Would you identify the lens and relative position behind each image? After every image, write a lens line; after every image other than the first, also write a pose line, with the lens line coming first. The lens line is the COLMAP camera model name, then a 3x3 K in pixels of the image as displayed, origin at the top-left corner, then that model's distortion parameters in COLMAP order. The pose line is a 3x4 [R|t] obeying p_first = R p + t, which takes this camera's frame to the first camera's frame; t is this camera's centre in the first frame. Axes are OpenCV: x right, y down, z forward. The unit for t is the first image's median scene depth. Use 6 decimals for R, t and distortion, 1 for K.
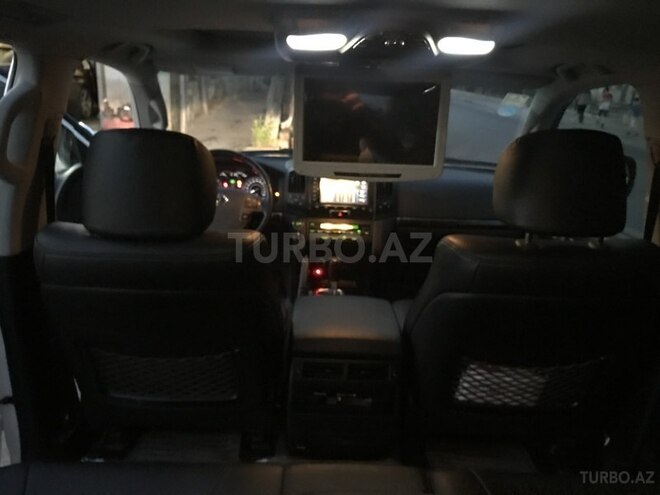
lens RADIAL K [[575.0, 0, 330.0], [0, 575.0, 247.5], [0, 0, 1]] dist [0.040952, -0.007669]
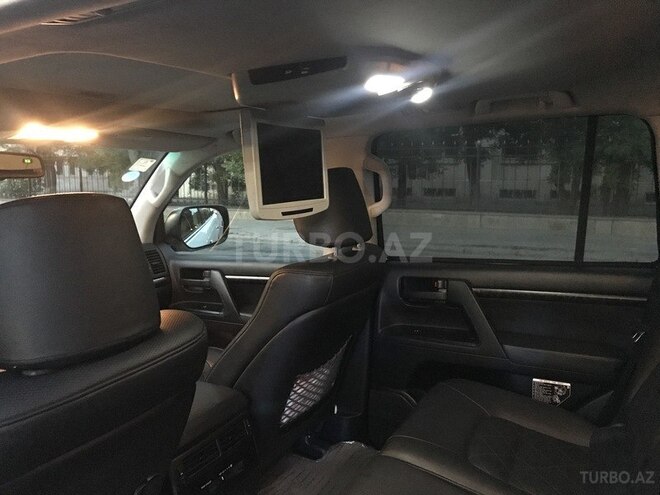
lens RADIAL K [[575.0, 0, 330.0], [0, 575.0, 247.5], [0, 0, 1]] dist [0.040952, -0.007669]
pose [[0.458573, -0.169064, 0.872427, -0.668436], [0.301875, 0.952993, 0.026002, -0.055517], [-0.835812, 0.251440, 0.488053, 0.335701]]
